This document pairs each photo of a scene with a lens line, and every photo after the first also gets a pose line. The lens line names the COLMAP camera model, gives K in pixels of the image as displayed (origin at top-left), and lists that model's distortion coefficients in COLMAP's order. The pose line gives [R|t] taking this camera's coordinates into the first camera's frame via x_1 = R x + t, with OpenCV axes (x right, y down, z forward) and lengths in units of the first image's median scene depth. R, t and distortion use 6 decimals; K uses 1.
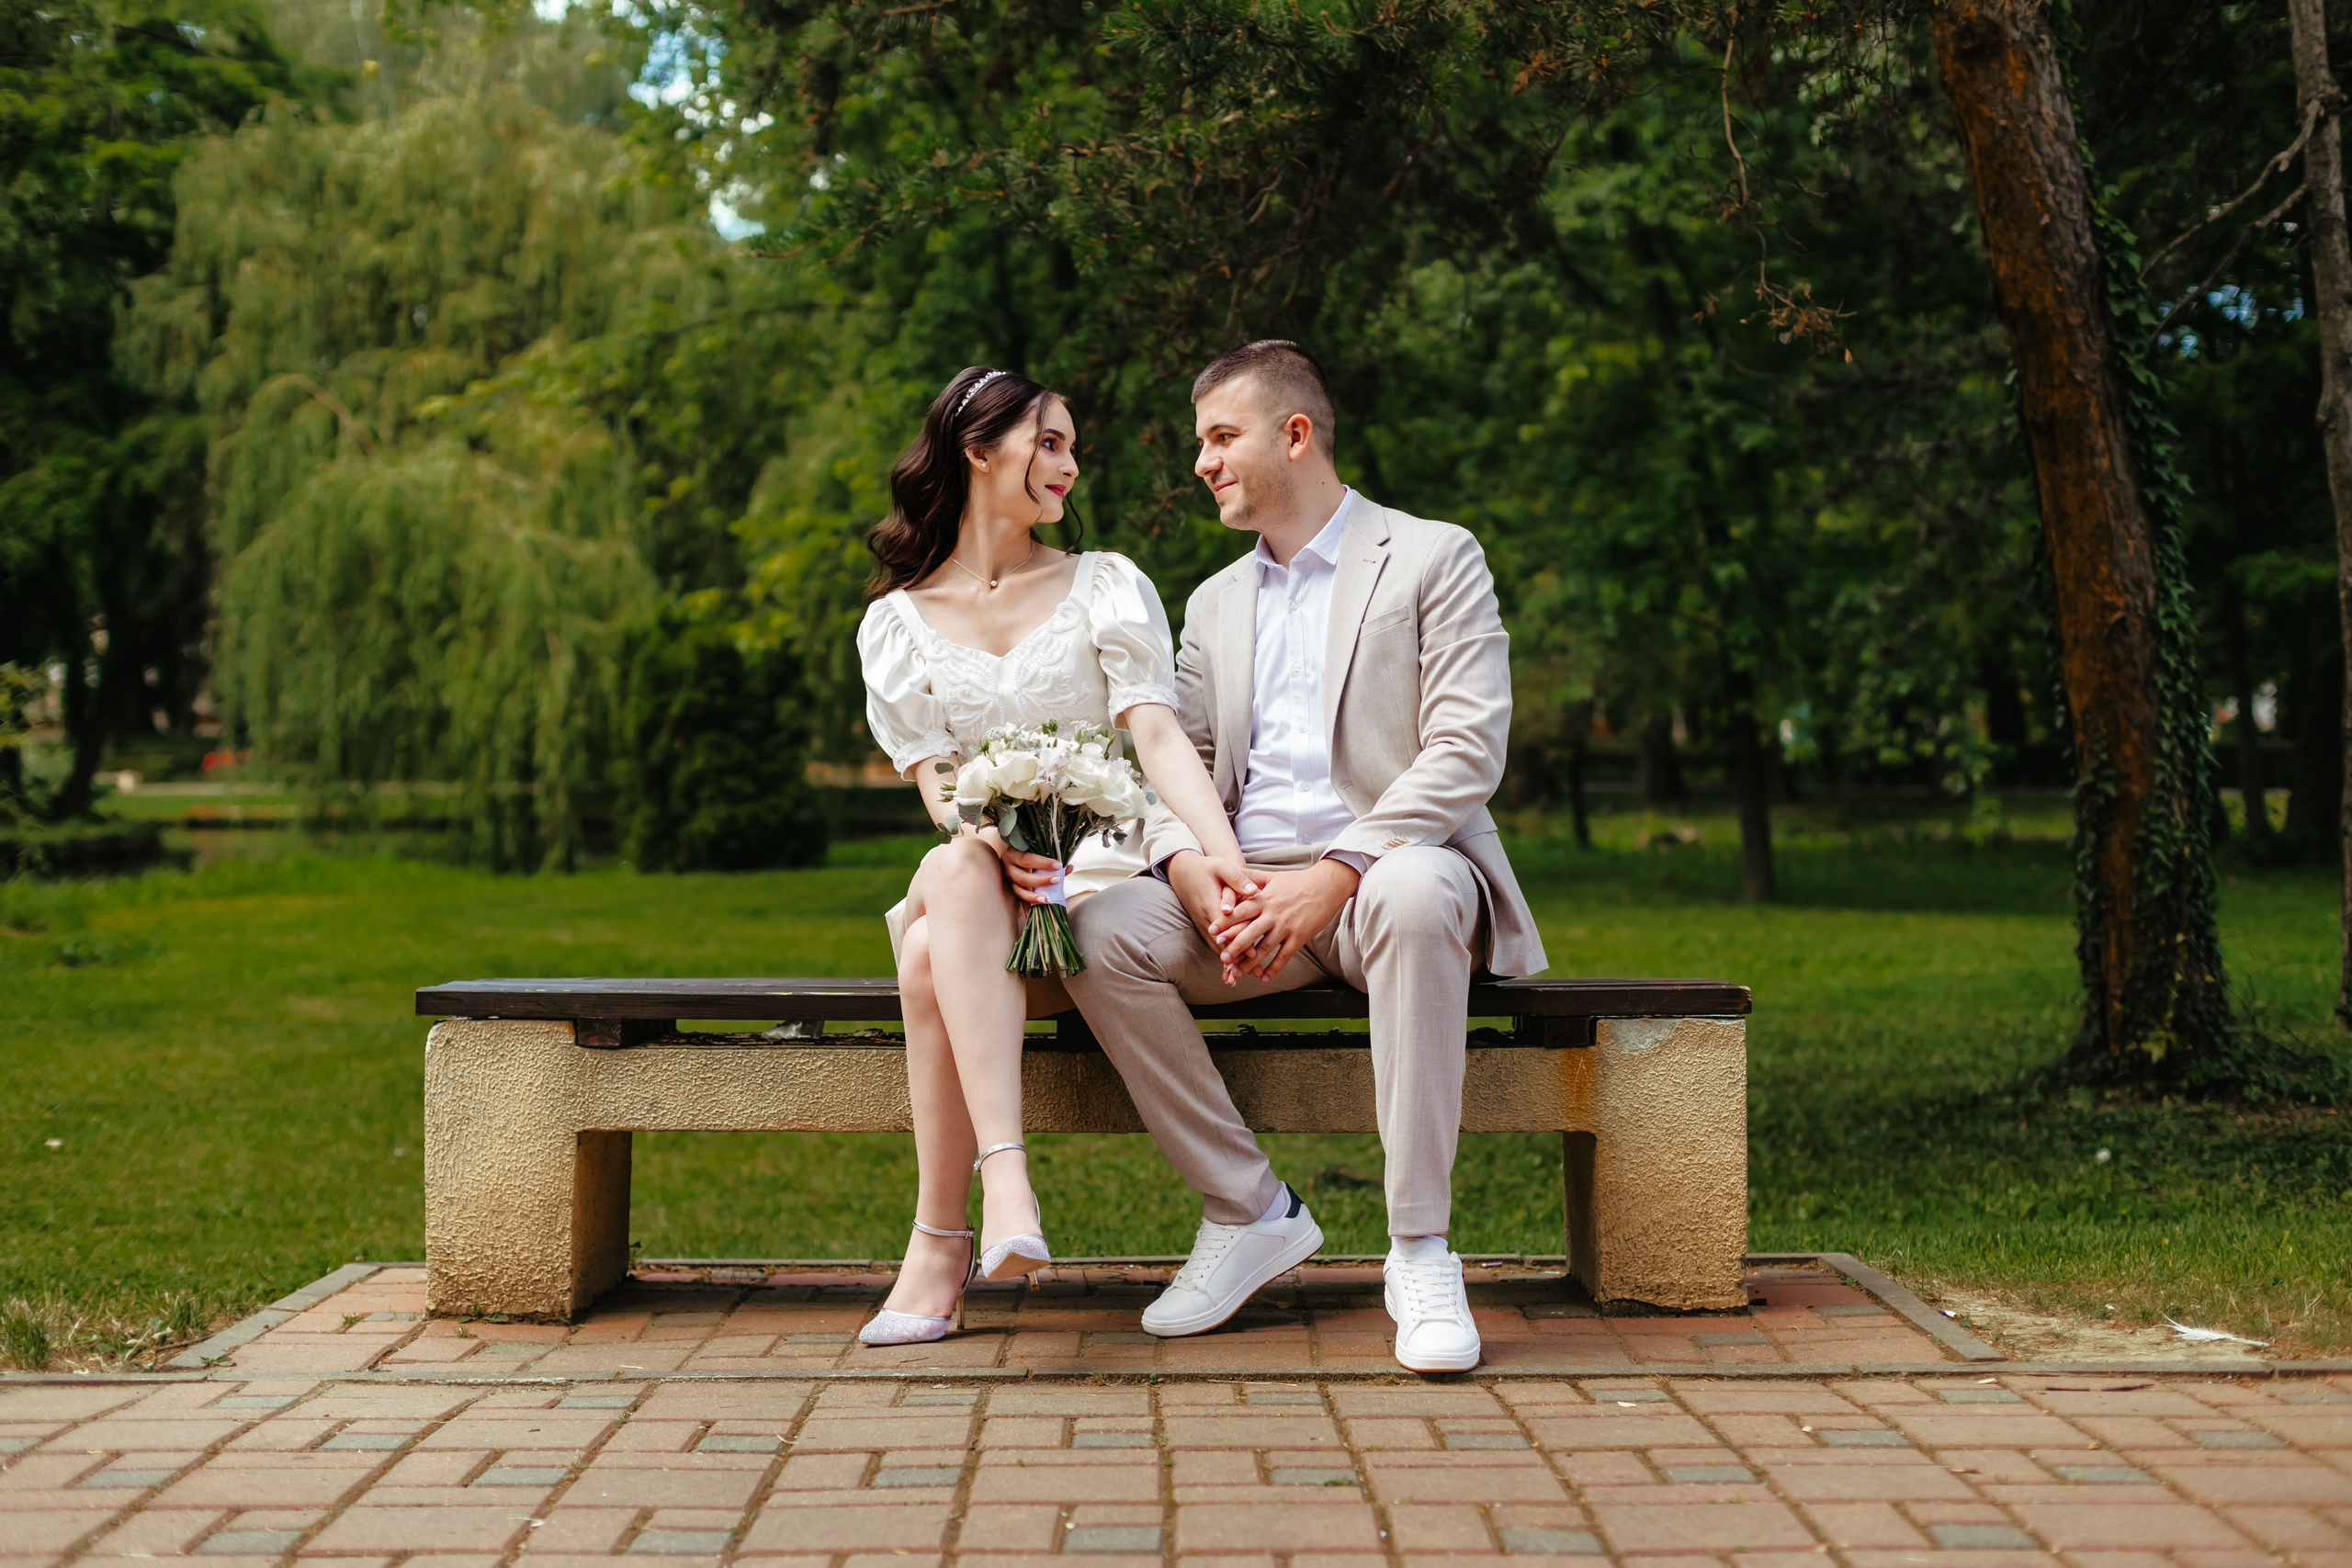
lens RADIAL K [[3372.1, 0, 1170.8], [0, 3372.1, 783.9], [0, 0, 1]] dist [-0.022382, 0.000000]
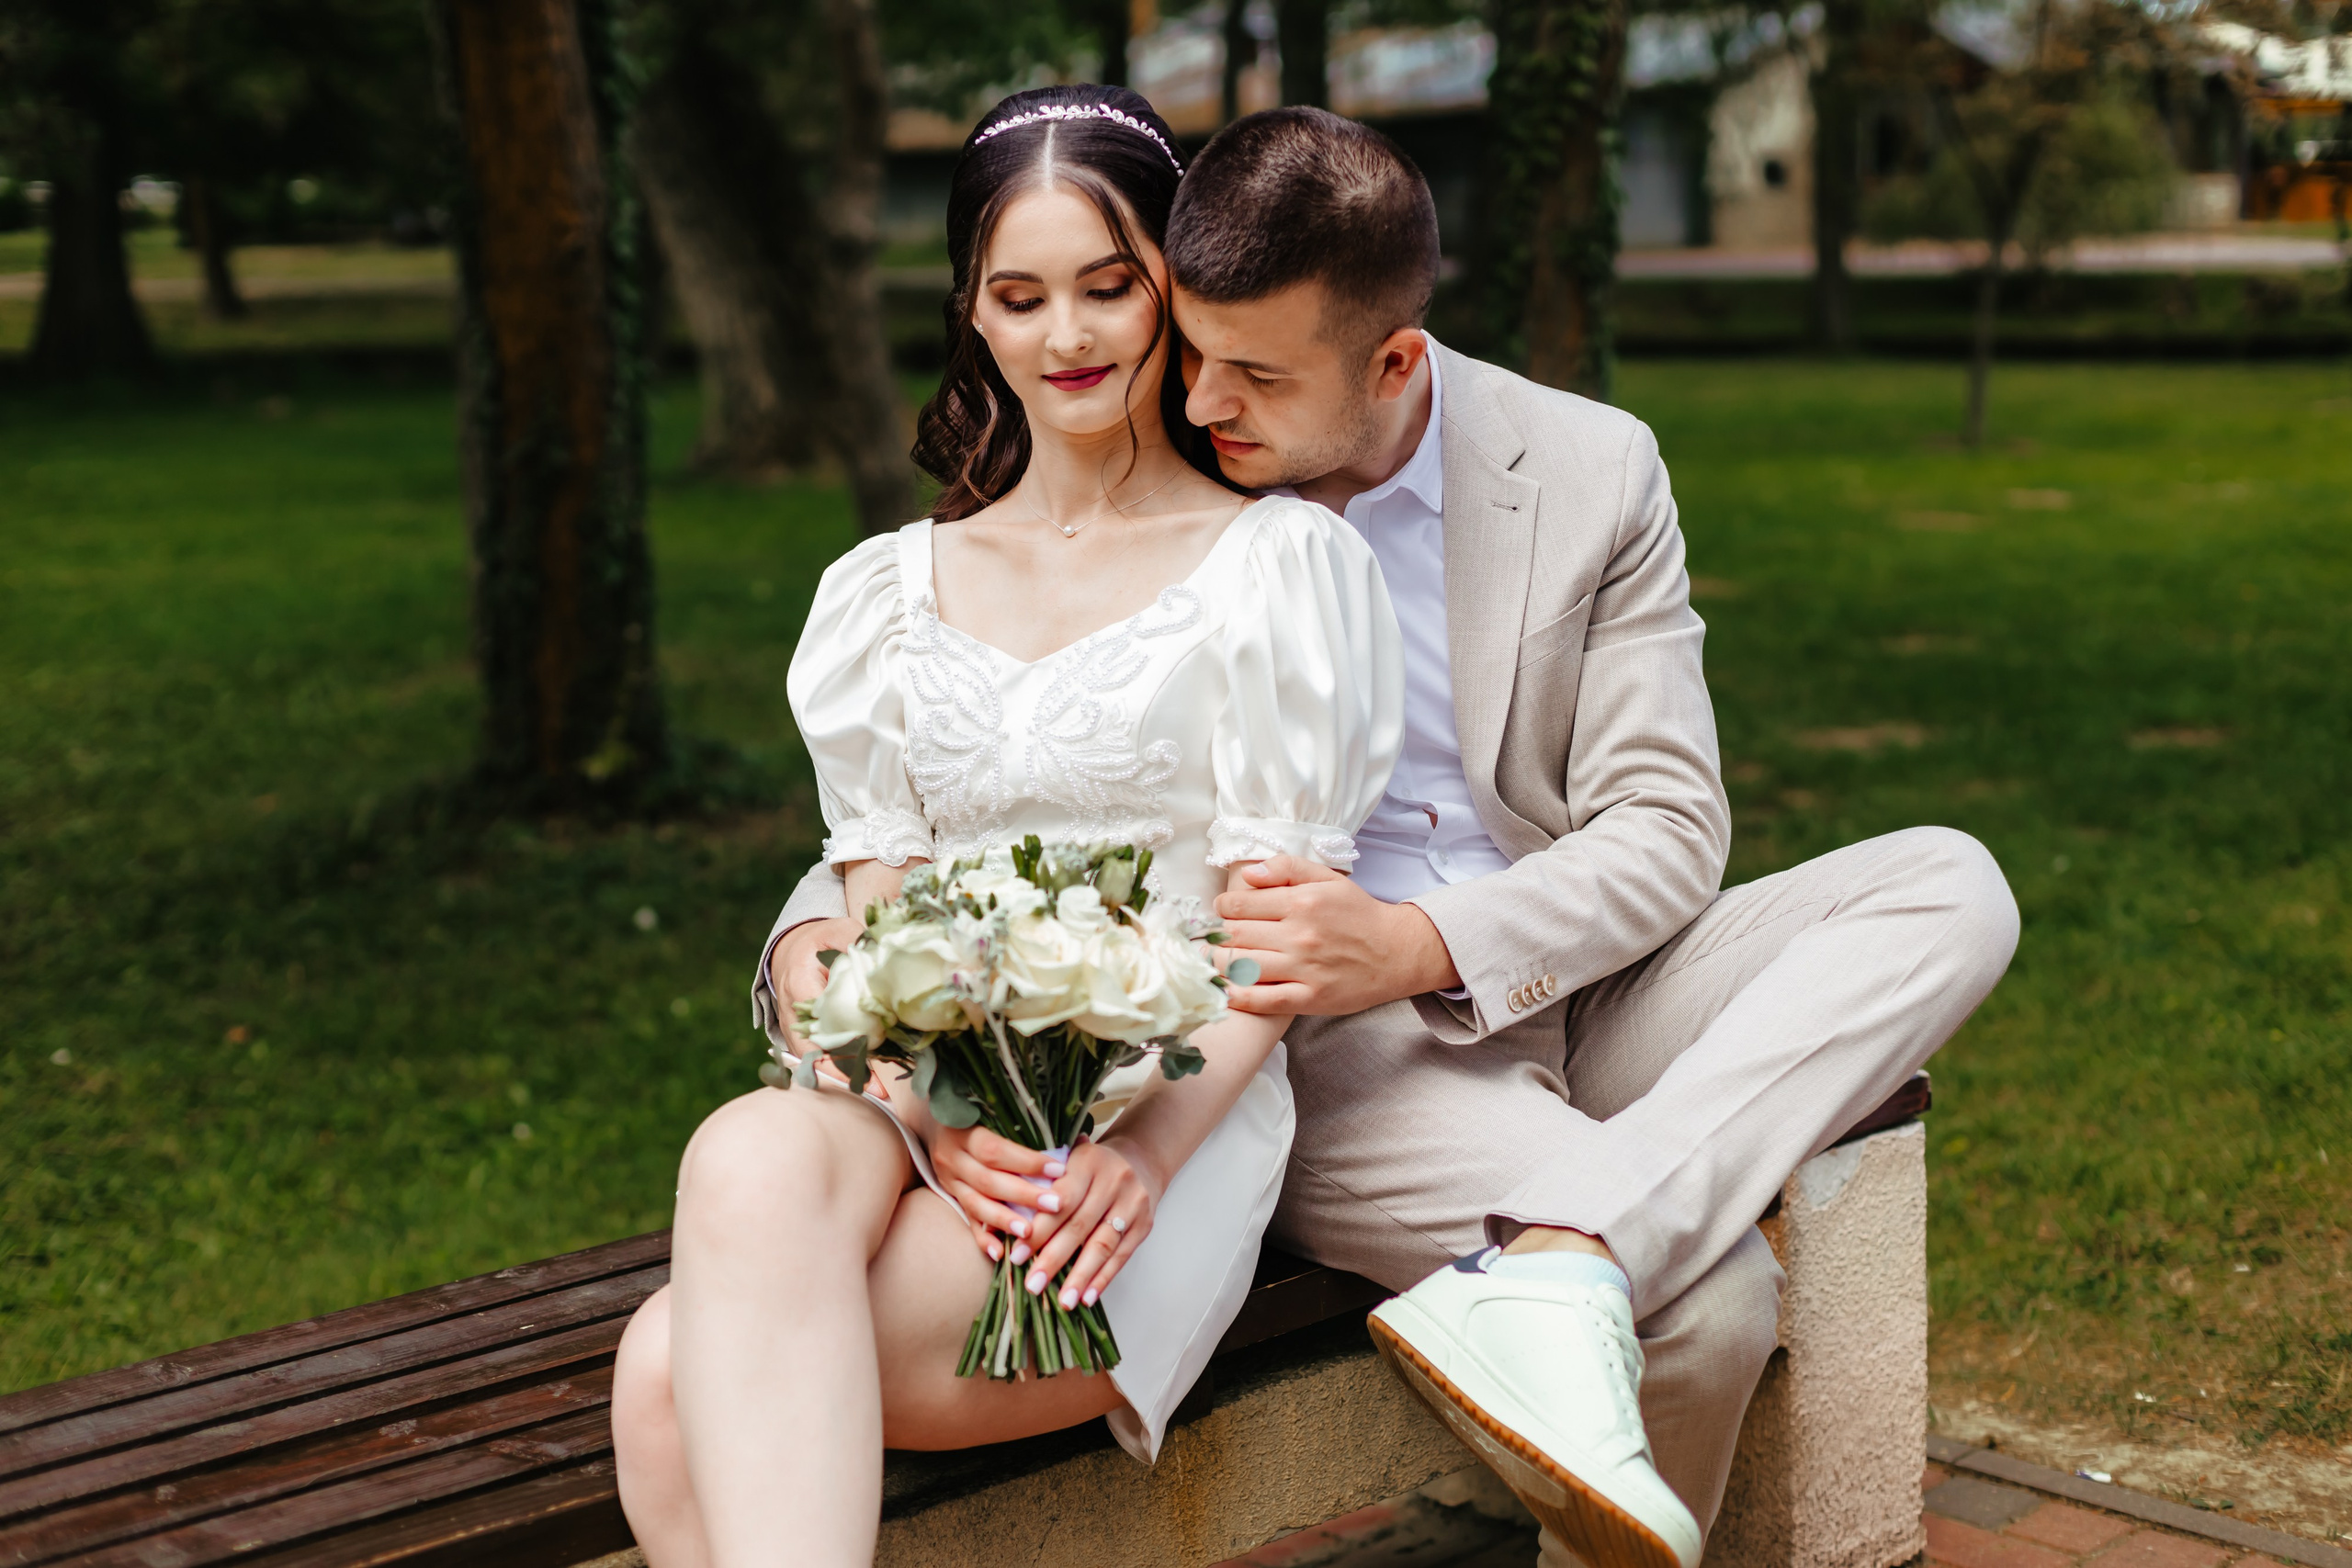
lens RADIAL K [[3372.1, 0, 1175.0], [0, 3372.1, 771.8], [0, 0, 1]] dist [-0.022382, 0.000000]
pose [[0.711221, -0.115581, 0.693401, -0.372951], [0.007823, 0.987631, 0.156602, -0.099314], [-0.702925, -0.105954, 0.703328, 0.649468]]
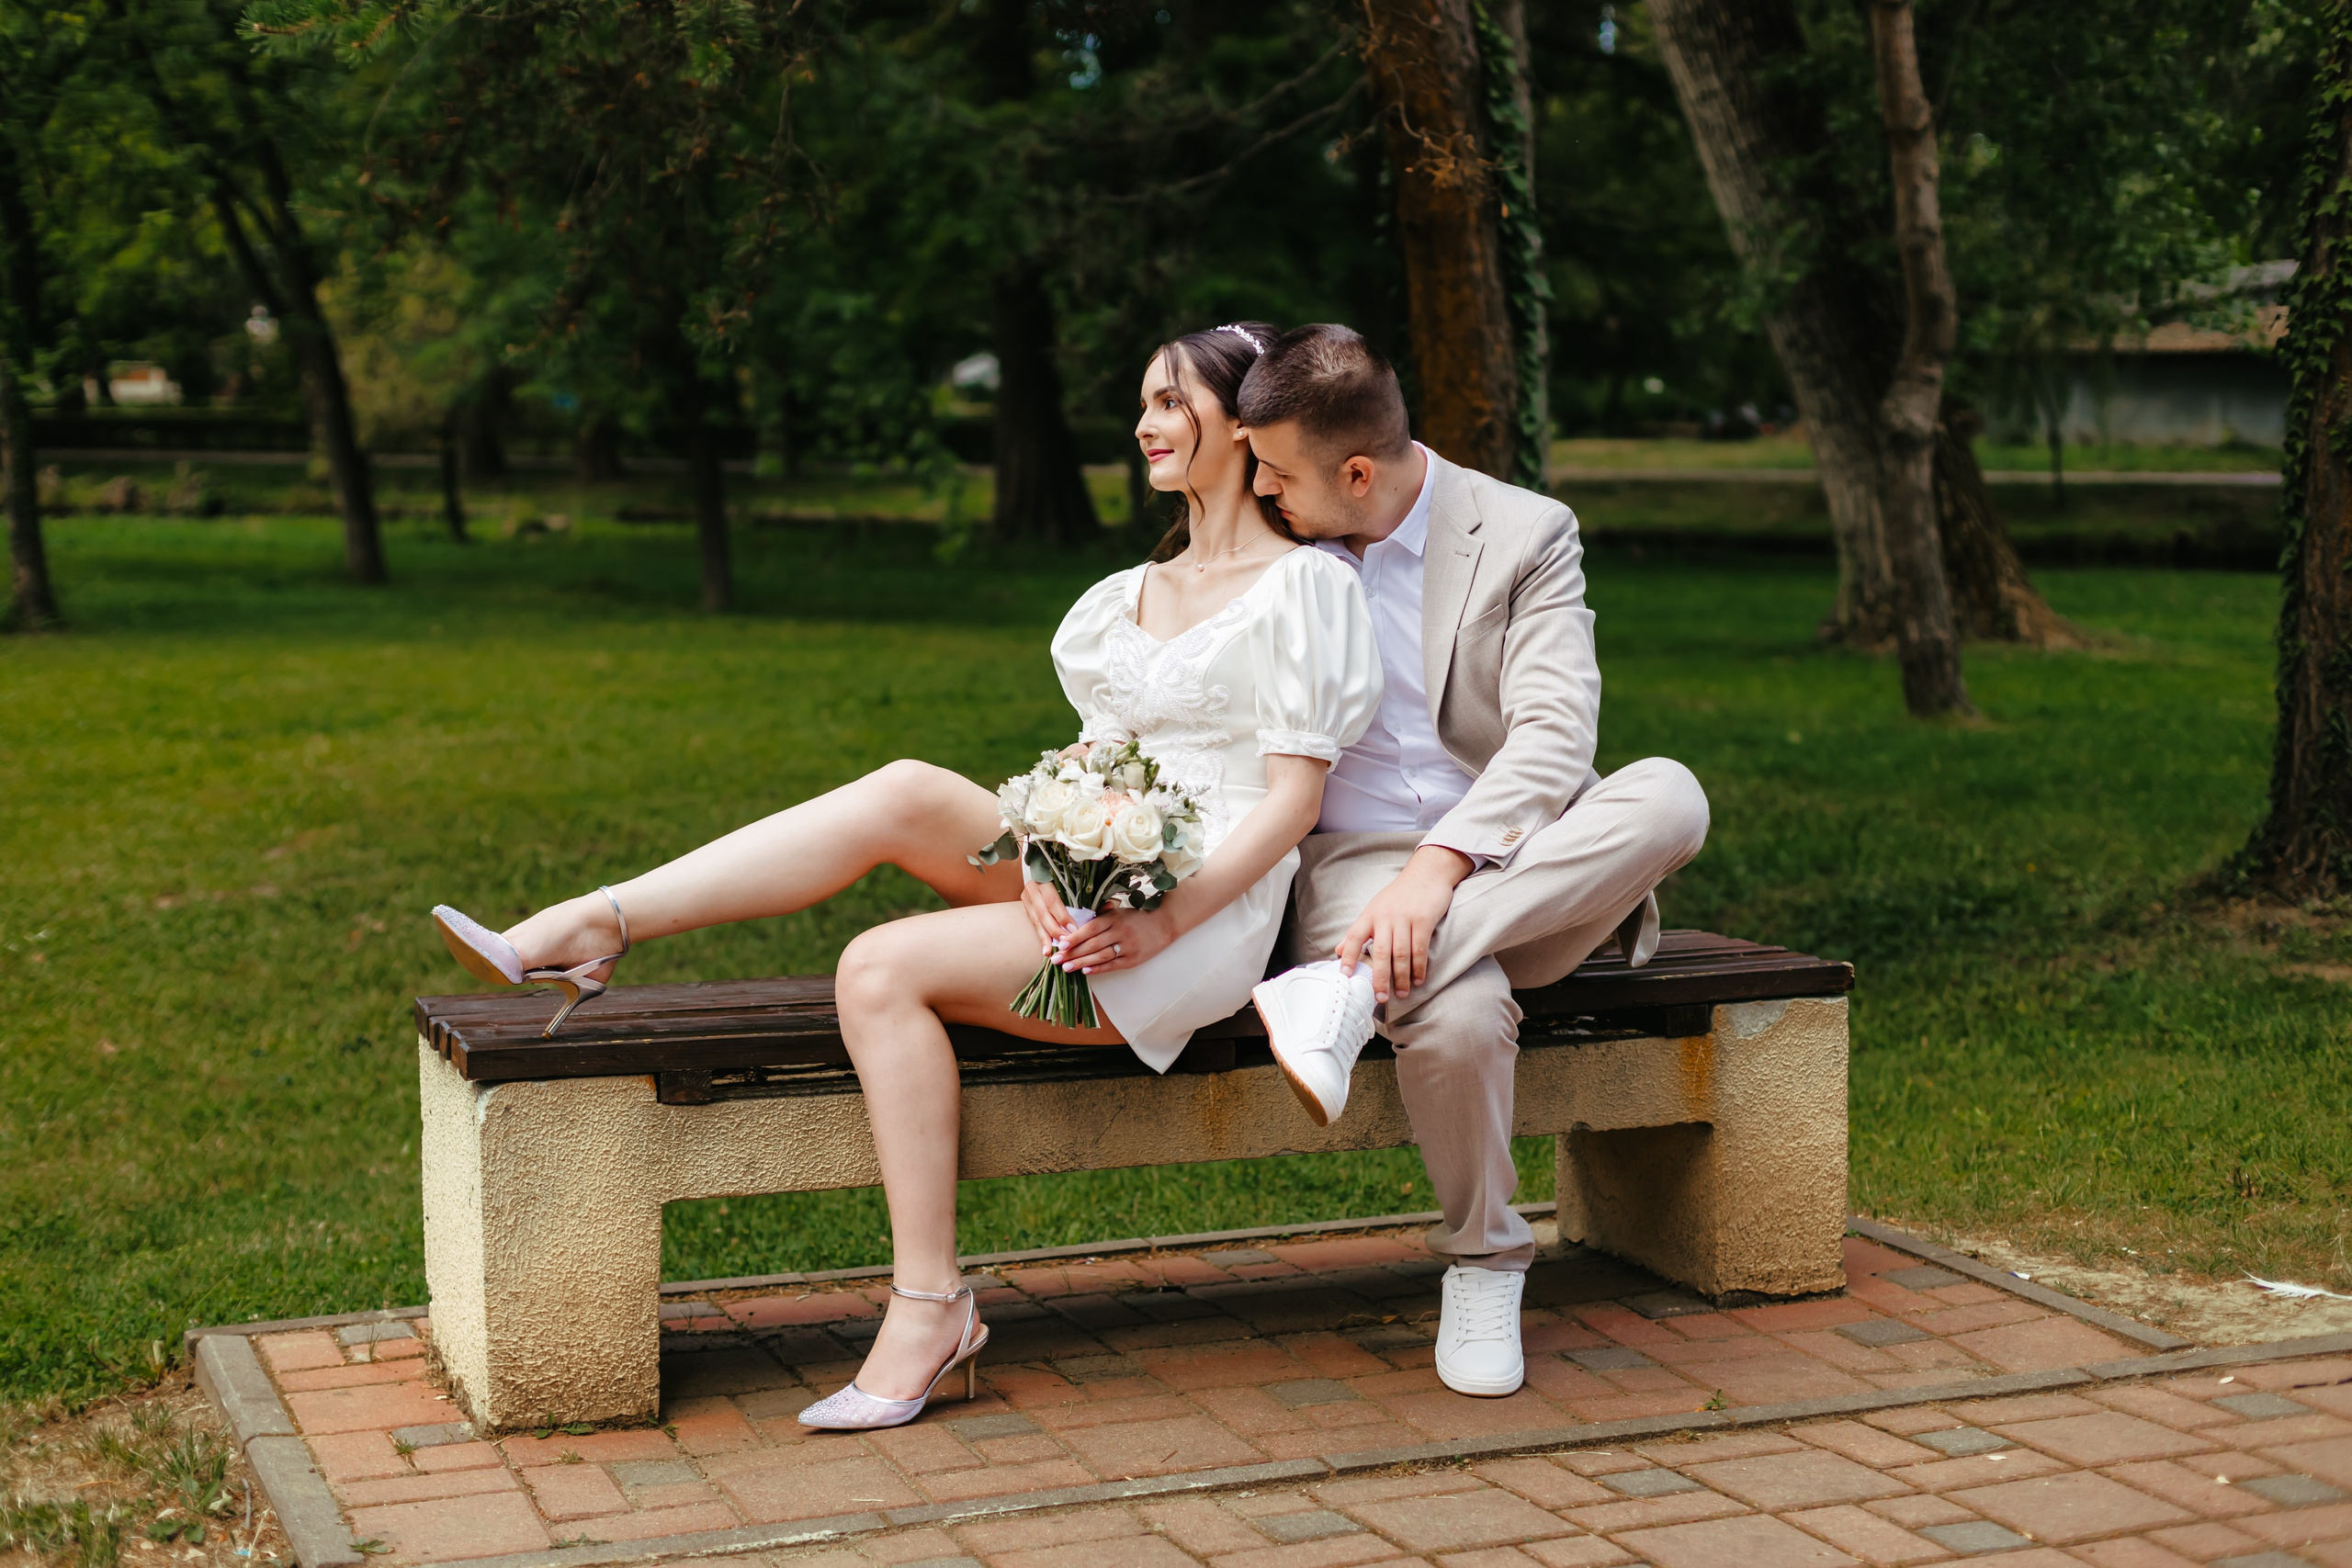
lens RADIAL K [[3372.1, 0, 1187.1], [0, 3372.1, 788.1], [0, 0, 1]] dist [-0.022382, 0.000000]
pose [[0.929429, -0.033430, 0.367484, -0.362049], [-0.004916, 0.994678, 0.102918, -0.089262], [-0.368968, -0.097462, 0.924318, 0.174702]]
